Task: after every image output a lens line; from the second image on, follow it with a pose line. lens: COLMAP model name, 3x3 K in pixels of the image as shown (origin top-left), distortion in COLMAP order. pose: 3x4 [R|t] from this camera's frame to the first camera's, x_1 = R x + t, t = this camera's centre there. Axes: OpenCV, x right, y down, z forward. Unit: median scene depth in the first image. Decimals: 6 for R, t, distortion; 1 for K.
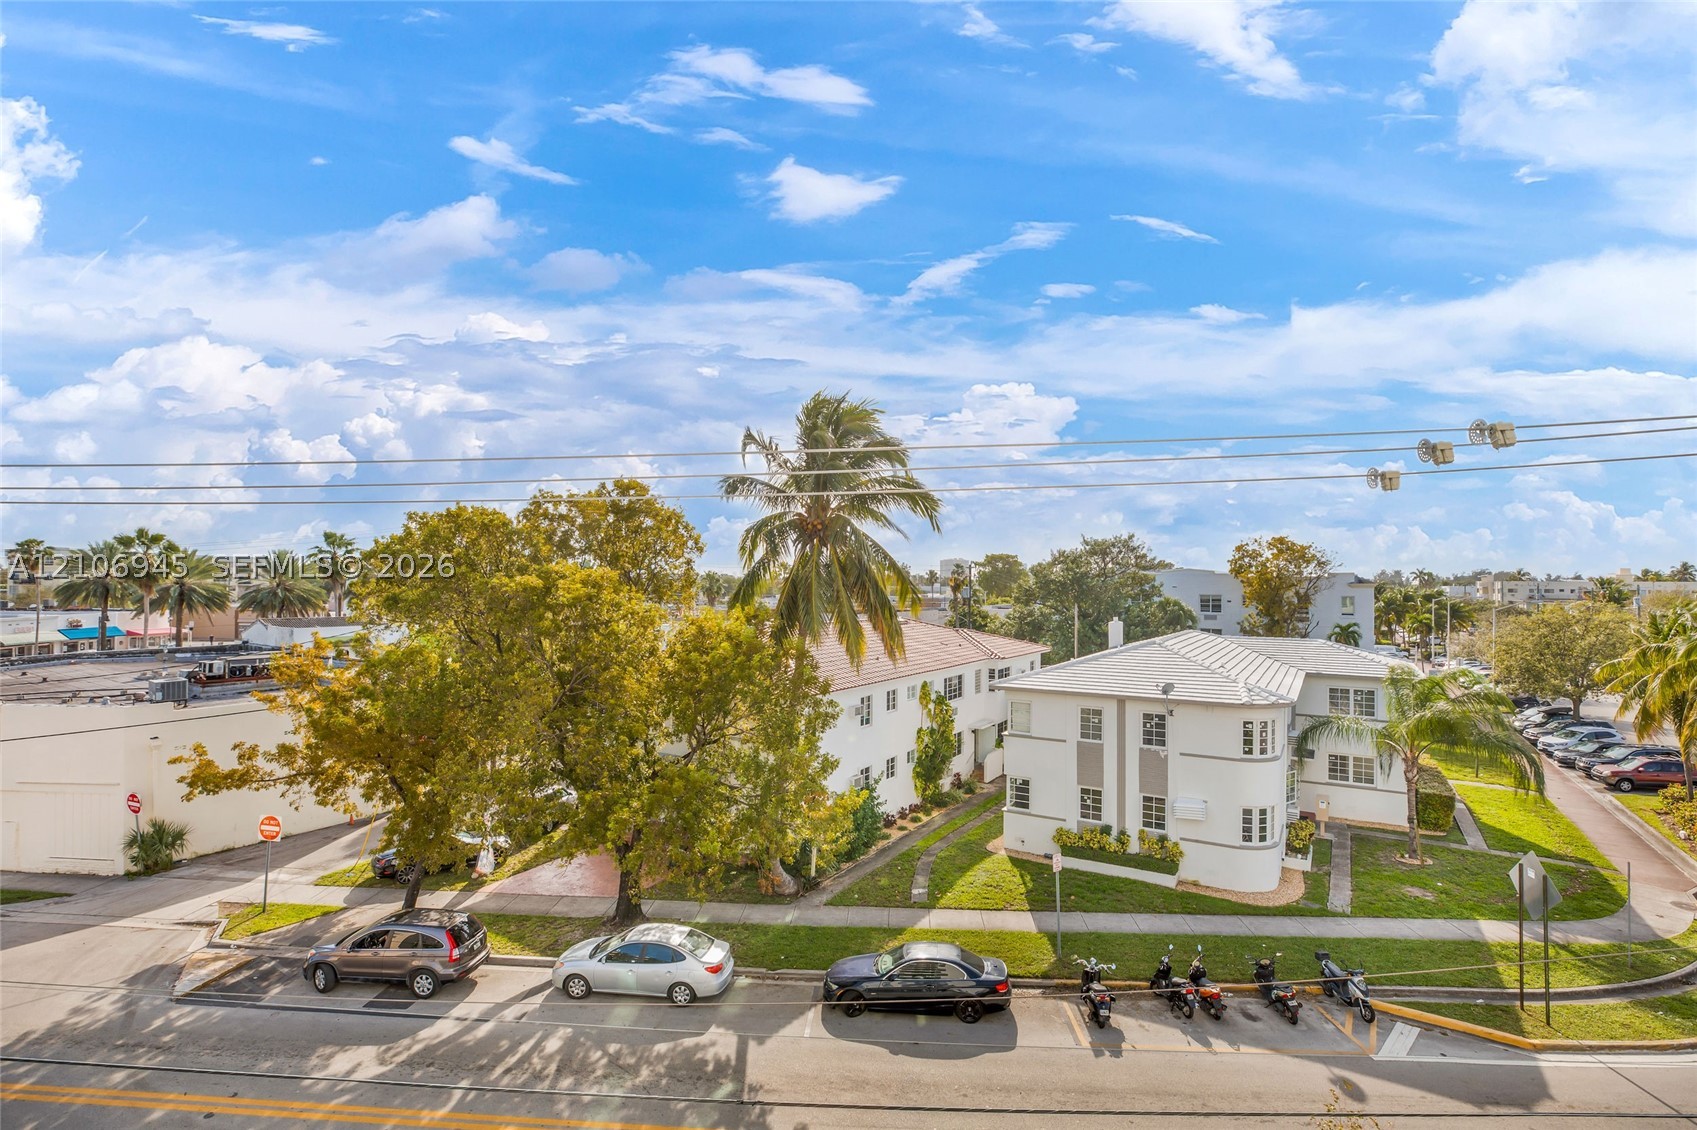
lens RADIAL K [[778.5, 0, 852.9], [0, 778.5, 560.9], [0, 0, 1]] dist [-0.054336, 0.010701]
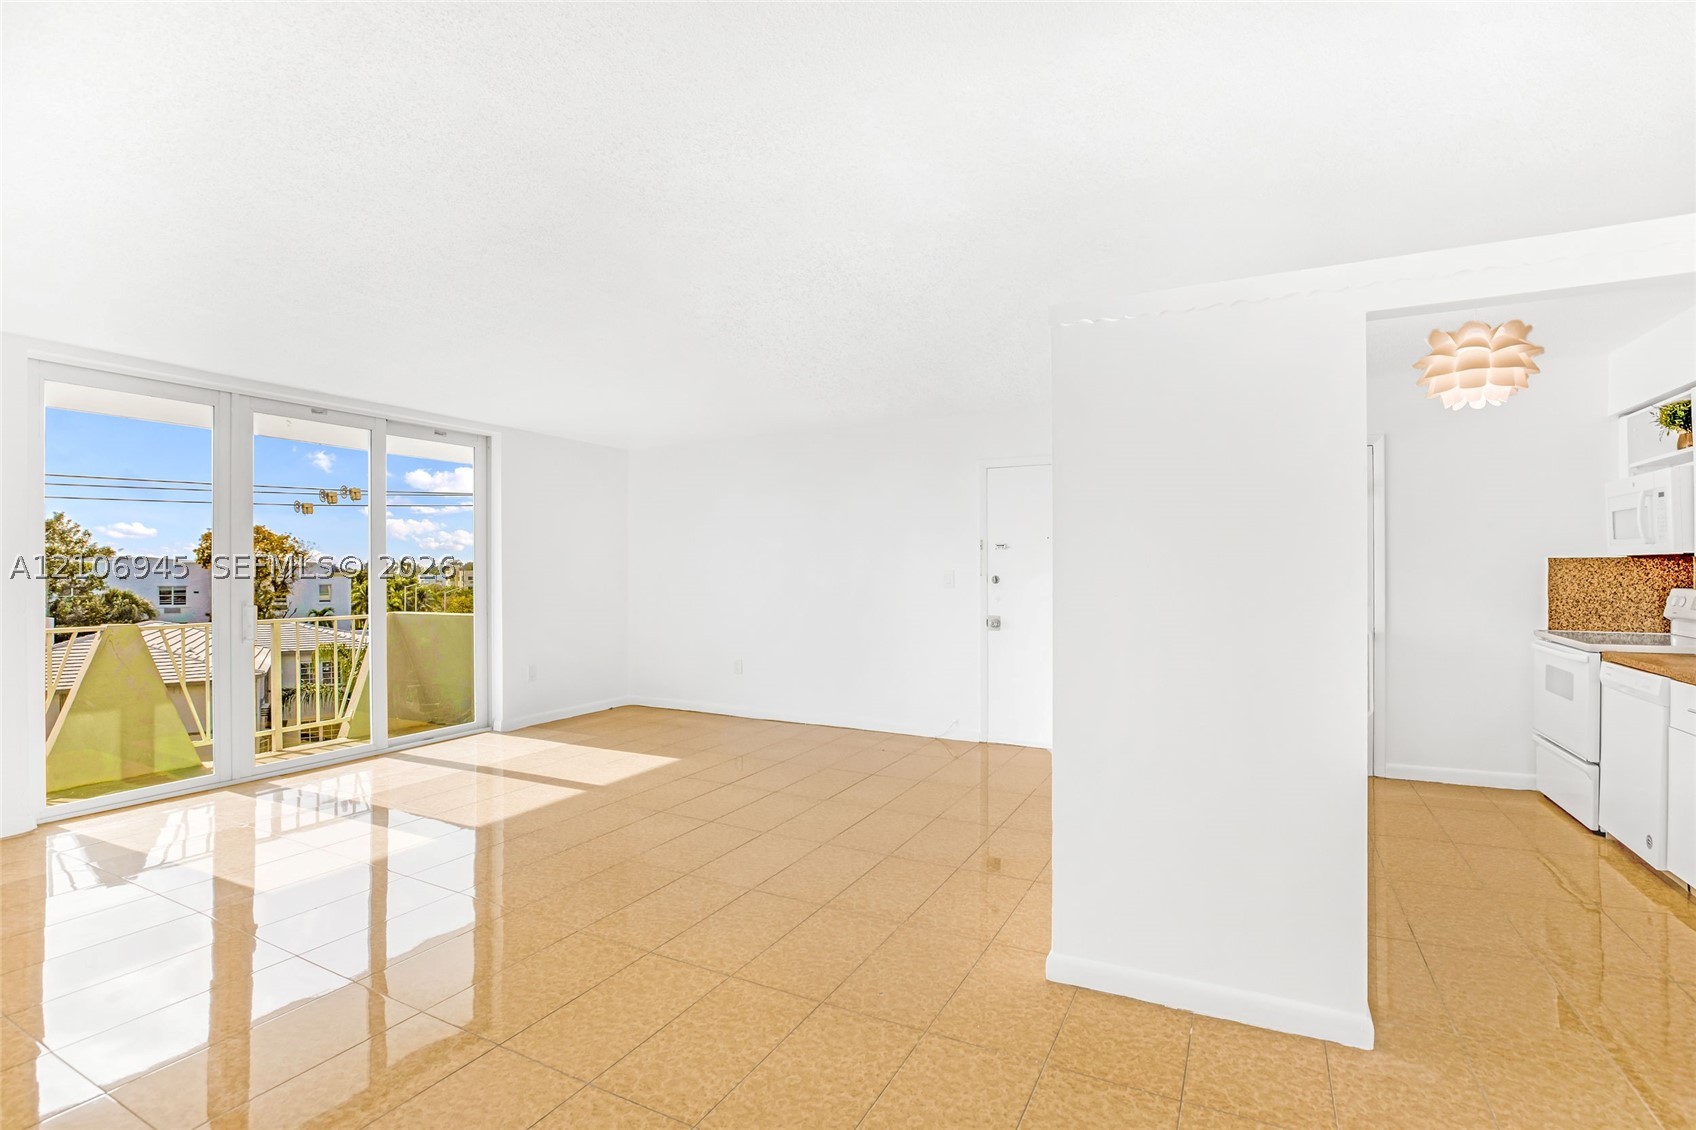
lens RADIAL K [[790.0, 0, 852.2], [0, 790.0, 570.6], [0, 0, 1]] dist [-0.049994, 0.015844]
pose [[0.396454, -0.005758, 0.918037, -0.066336], [-0.017501, 0.999751, 0.013828, -0.000685], [-0.917888, -0.021549, 0.396254, -0.131390]]
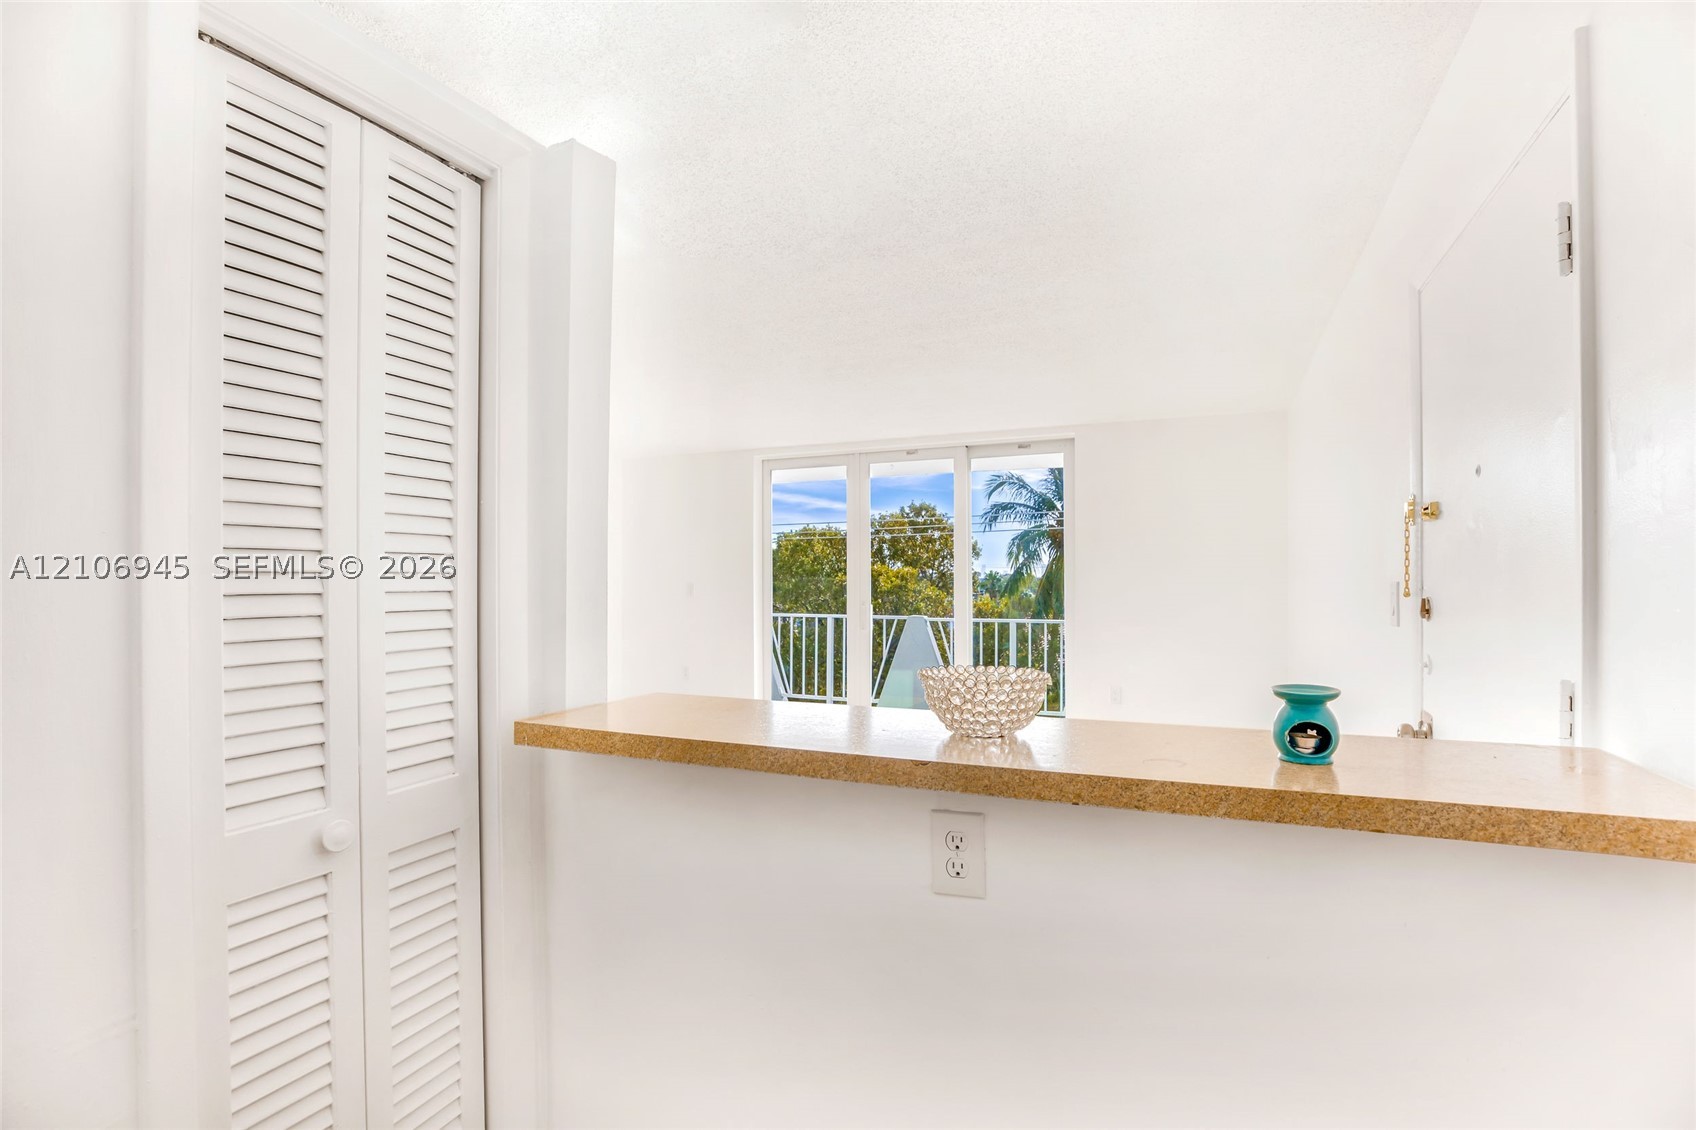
lens RADIAL K [[790.0, 0, 852.2], [0, 790.0, 570.6], [0, 0, 1]] dist [-0.049994, 0.015844]
pose [[0.935234, -0.011554, -0.353841, 0.035090], [0.015703, 0.999837, 0.008858, -0.000832], [0.353681, -0.013841, 0.935264, -0.151399]]
